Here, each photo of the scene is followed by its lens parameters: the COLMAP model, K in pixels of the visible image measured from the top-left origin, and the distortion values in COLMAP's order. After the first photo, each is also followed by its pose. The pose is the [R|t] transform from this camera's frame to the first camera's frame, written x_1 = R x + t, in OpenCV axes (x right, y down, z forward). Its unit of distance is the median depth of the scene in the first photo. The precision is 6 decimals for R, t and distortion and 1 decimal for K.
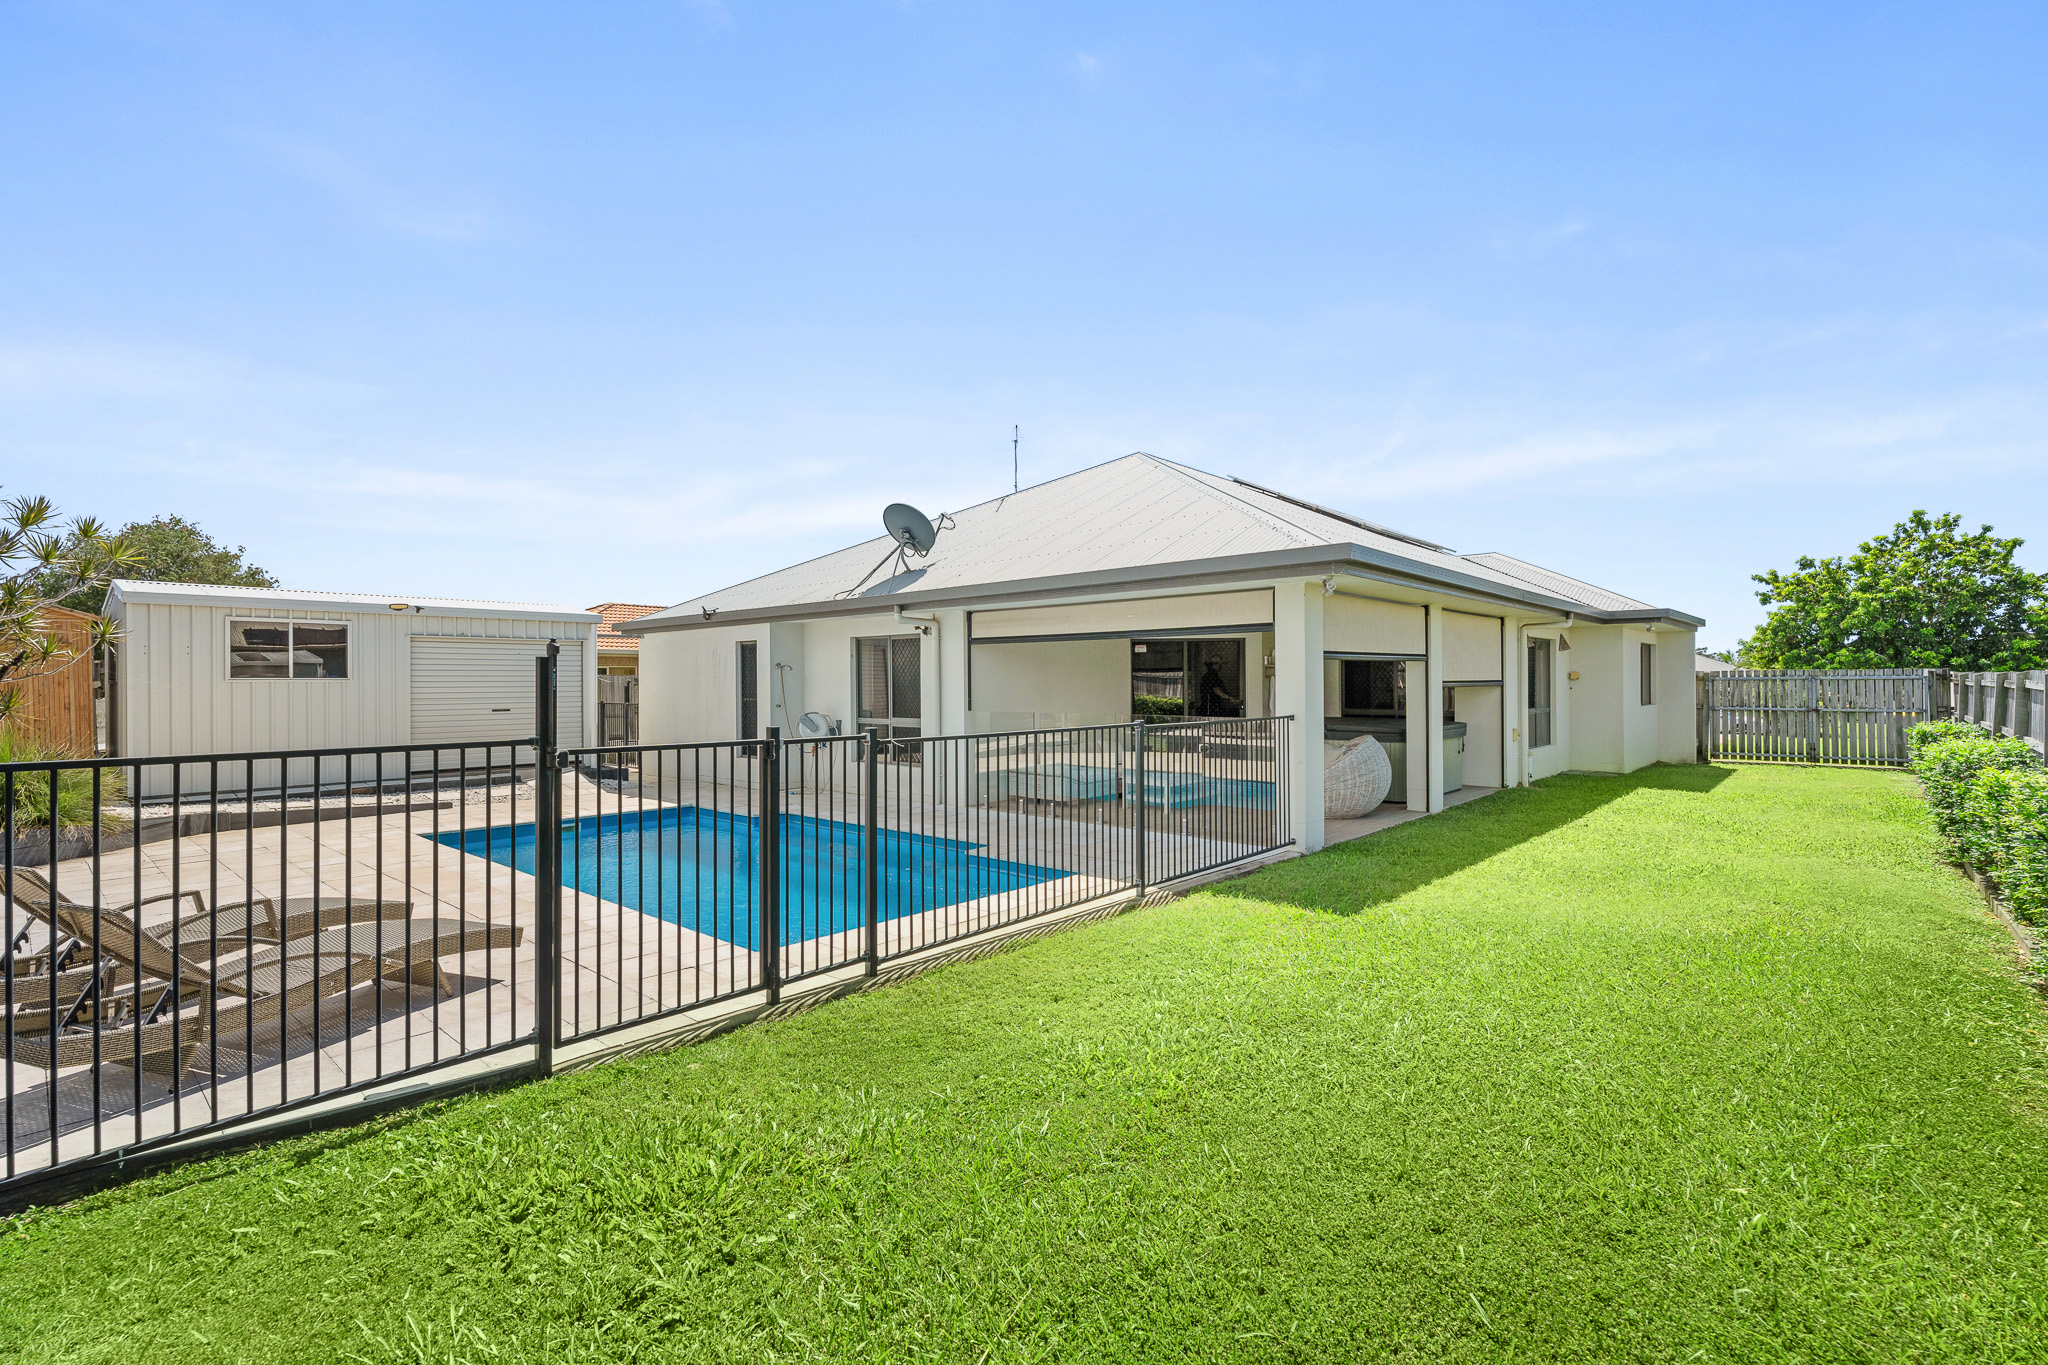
lens RADIAL K [[921.0, 0, 1025.5], [0, 921.0, 682.6], [0, 0, 1]] dist [0.000880, 0.000896]
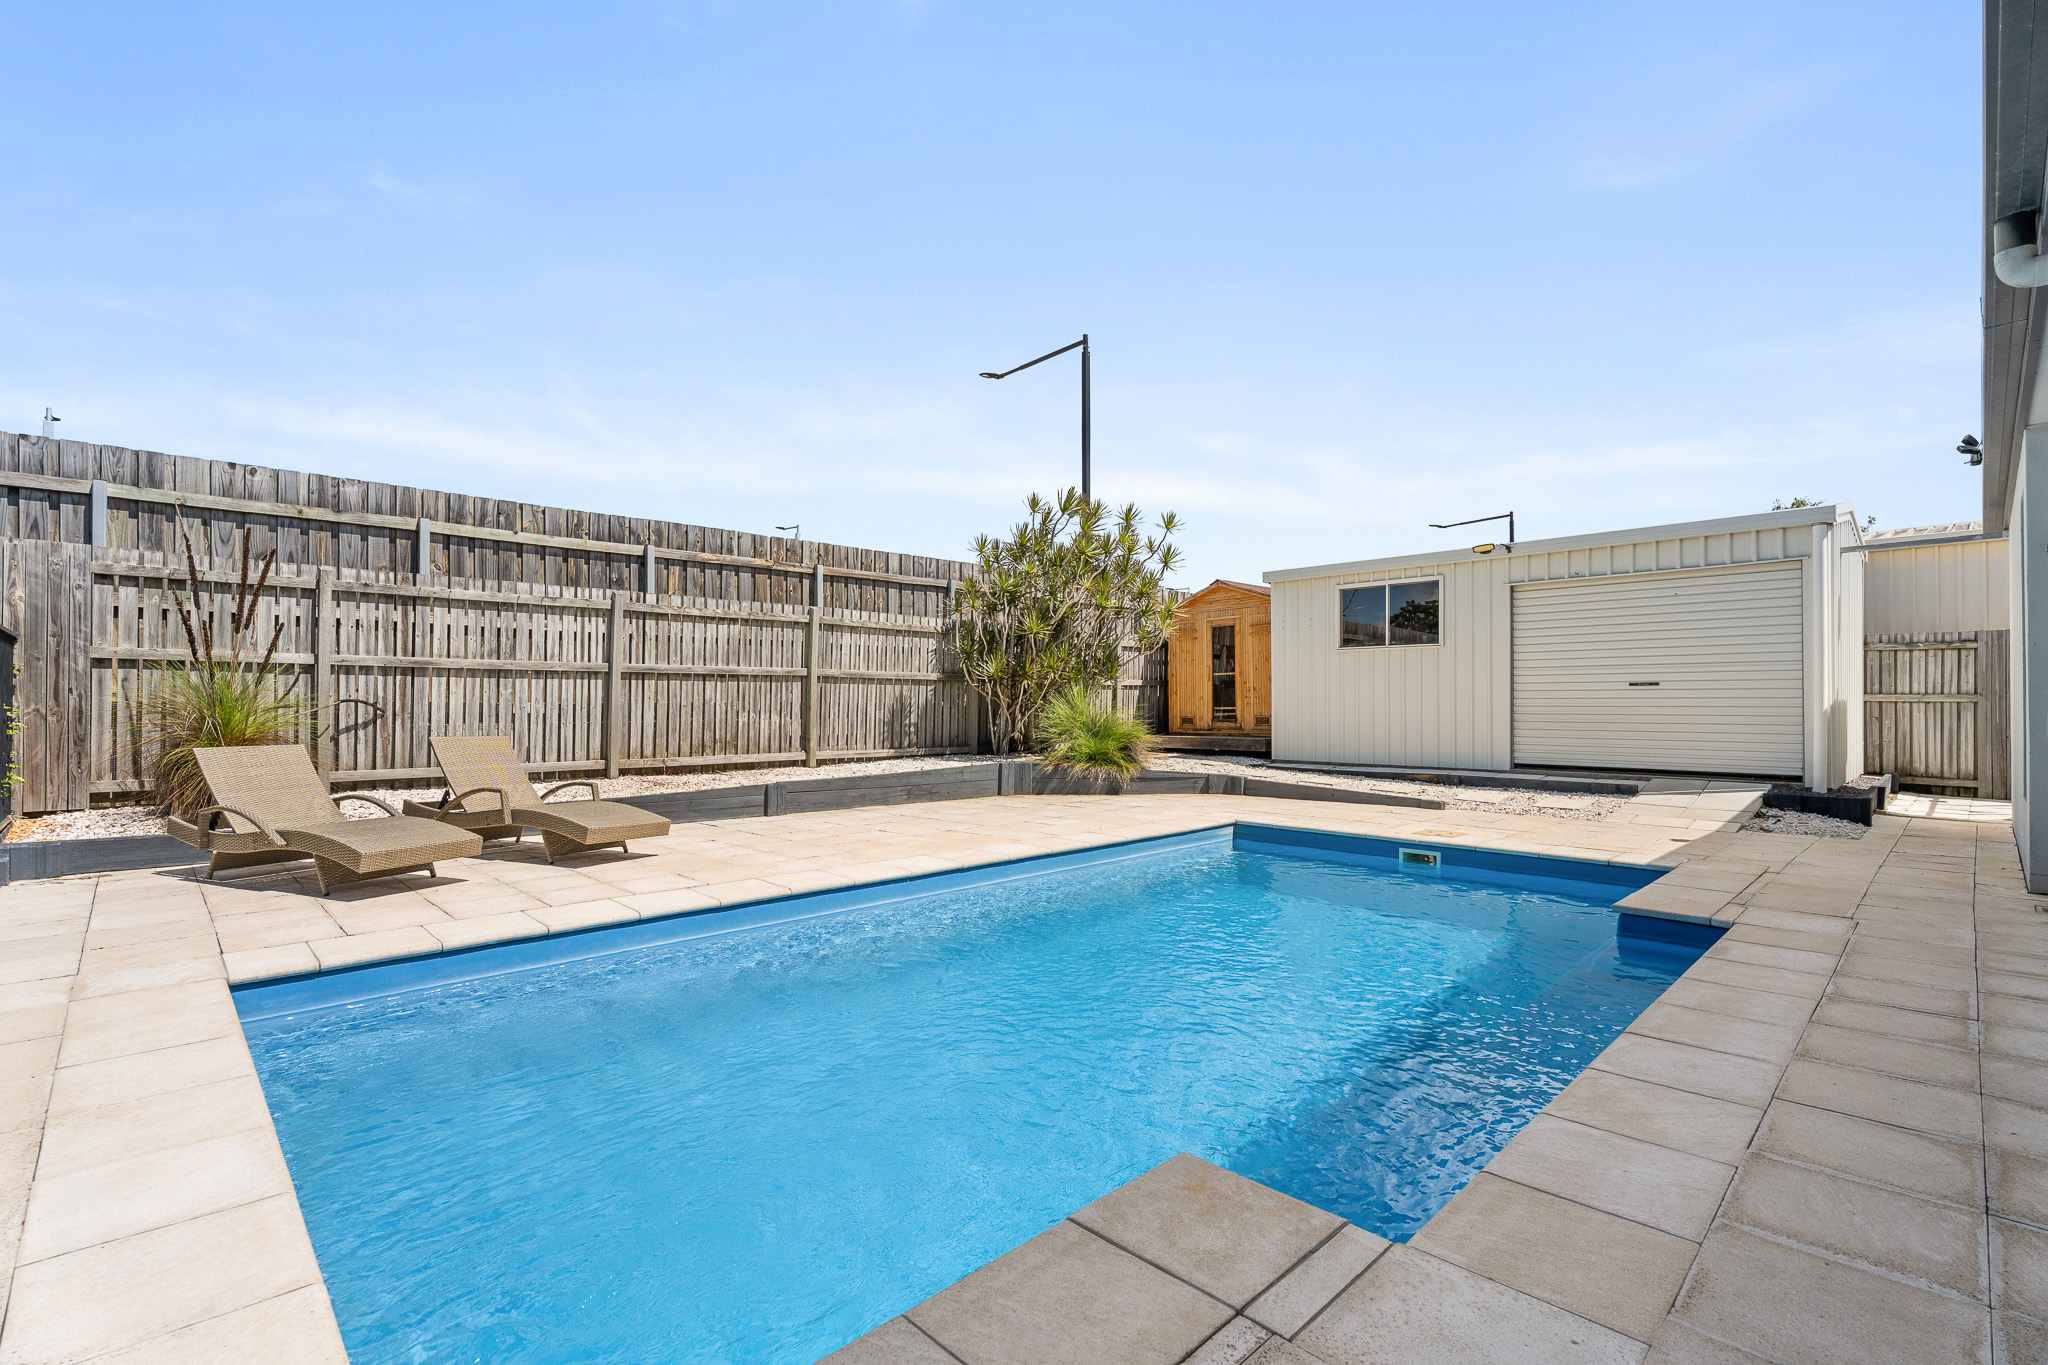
lens RADIAL K [[921.0, 0, 1039.2], [0, 921.0, 713.3], [0, 0, 1]] dist [0.000880, 0.000896]
pose [[-0.069346, 0.017336, -0.997442, 0.129447], [-0.000215, 0.999849, 0.017392, 0.044390], [0.997593, 0.001421, -0.069332, 0.683526]]
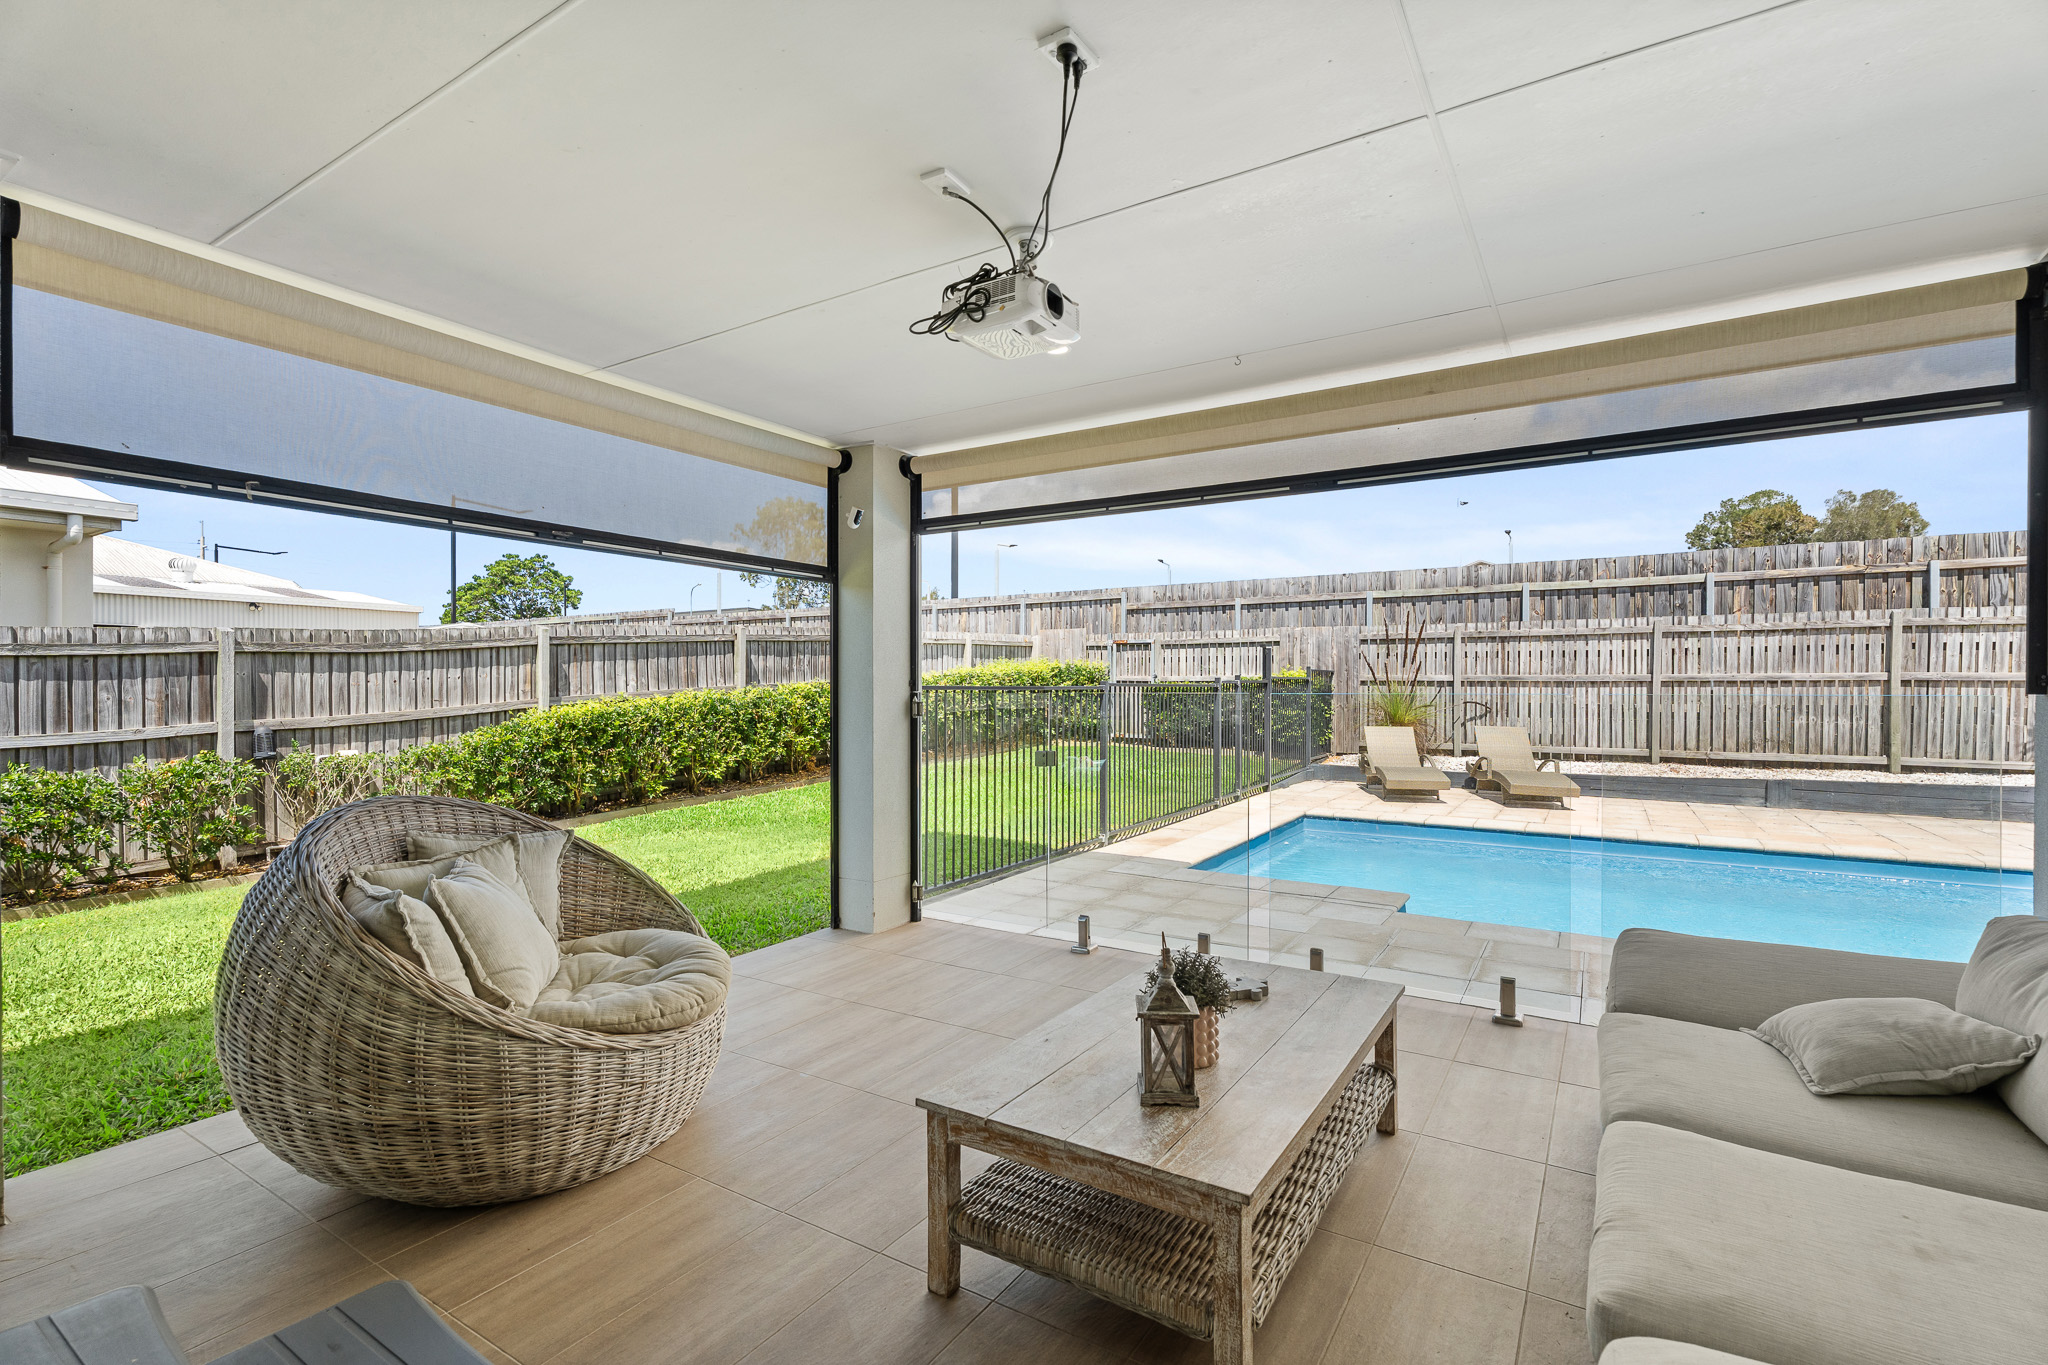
lens RADIAL K [[921.0, 0, 1017.7], [0, 921.0, 687.8], [0, 0, 1]] dist [0.000880, 0.000896]
pose [[-0.985014, 0.005197, -0.172396, 0.218568], [0.004644, 0.999983, 0.003616, 0.026100], [0.172412, 0.002761, -0.985021, 1.082936]]
